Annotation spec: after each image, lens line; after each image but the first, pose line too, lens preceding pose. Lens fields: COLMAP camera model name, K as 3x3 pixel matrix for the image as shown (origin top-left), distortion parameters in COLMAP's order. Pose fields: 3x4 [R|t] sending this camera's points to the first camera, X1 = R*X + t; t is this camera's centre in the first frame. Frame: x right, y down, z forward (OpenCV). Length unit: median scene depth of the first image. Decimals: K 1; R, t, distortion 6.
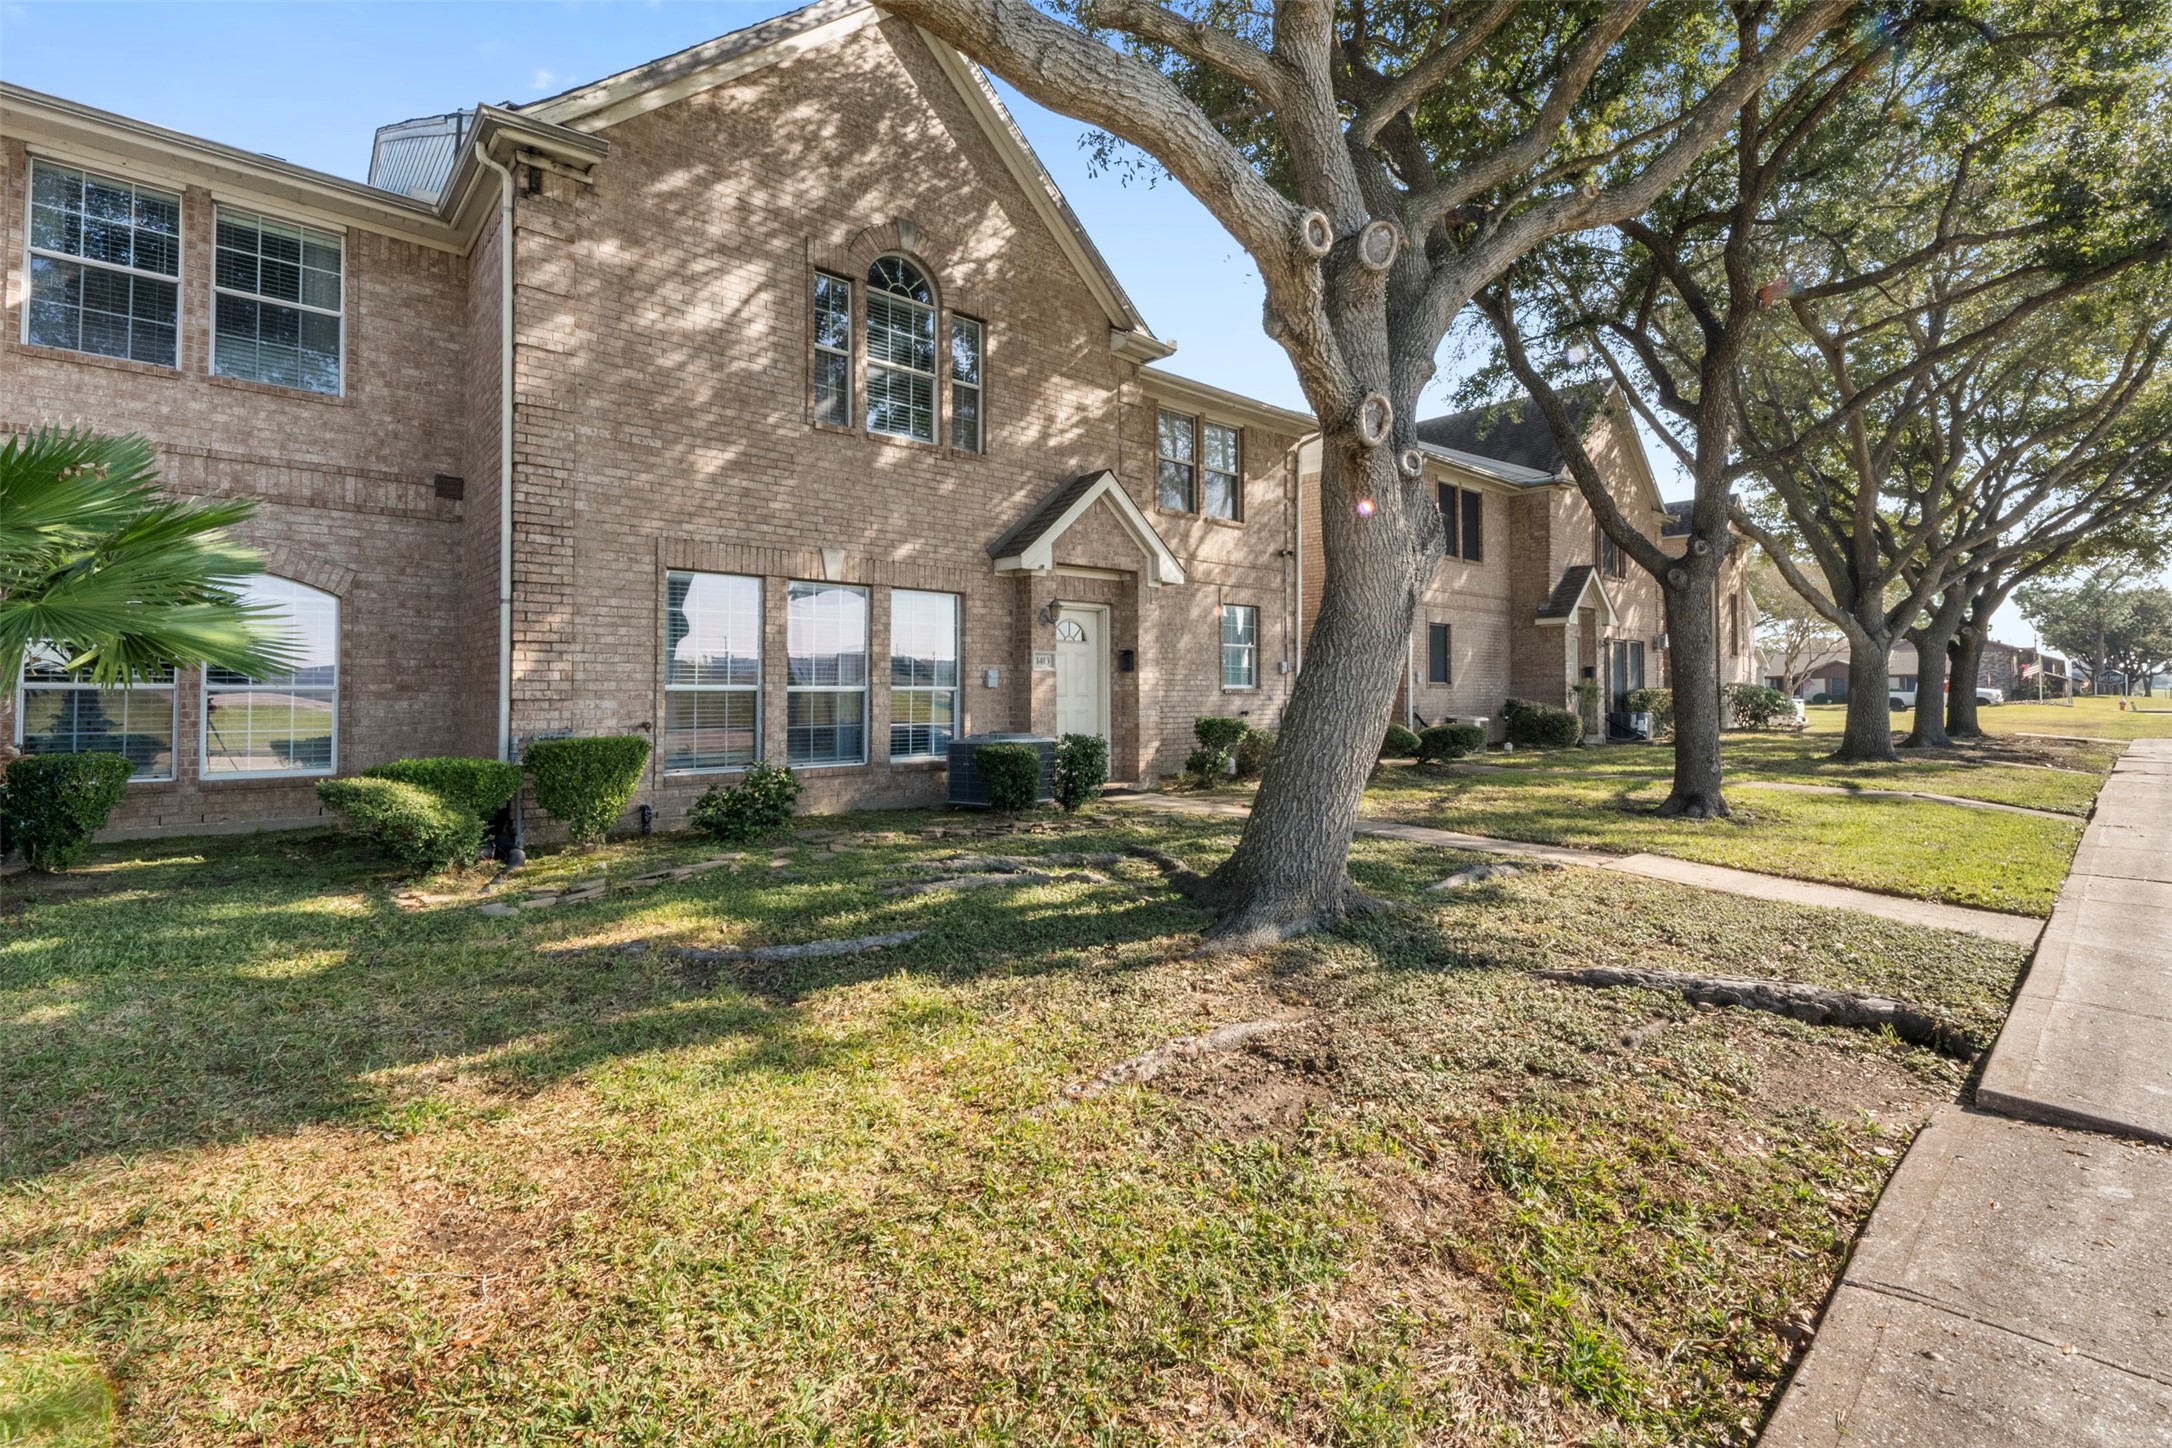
lens RADIAL K [[919.6, 0, 1104.3], [0, 919.6, 676.4], [0, 0, 1]] dist [-0.003040, -0.000261]
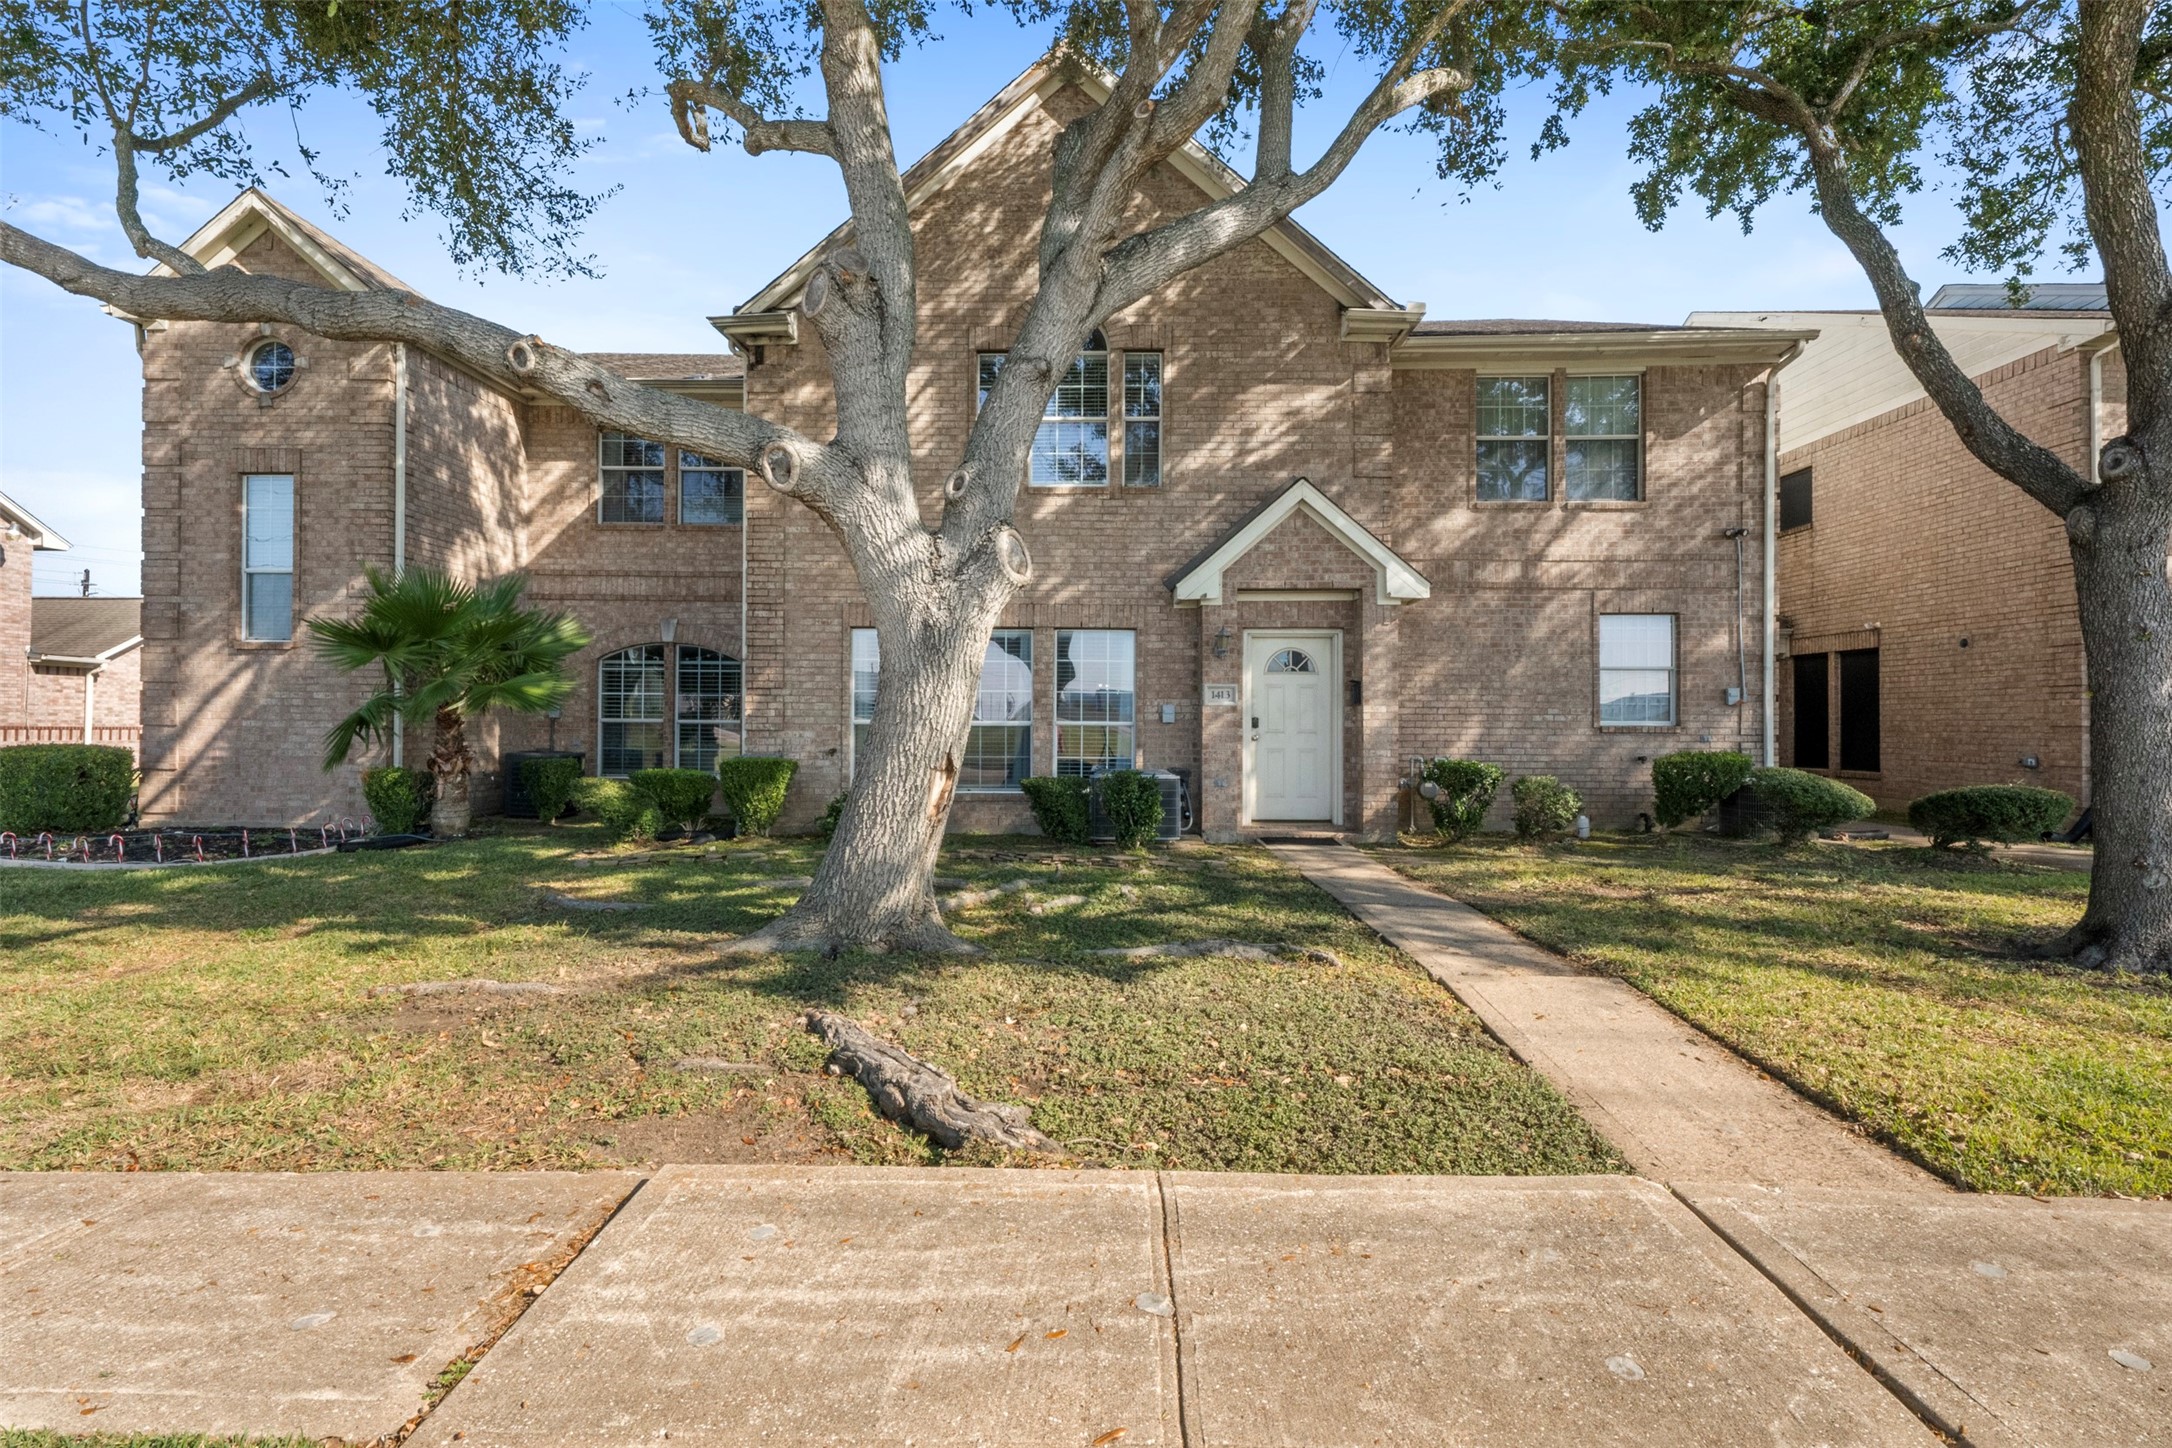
lens RADIAL K [[1042.6, 0, 1087.3], [0, 1042.6, 725.1], [0, 0, 1]] dist [0.006557, 0.000422]
pose [[0.735023, -0.005852, -0.678017, 0.553908], [0.004945, 0.999982, -0.003271, 0.017366], [0.678024, -0.000948, 0.735039, 0.120650]]
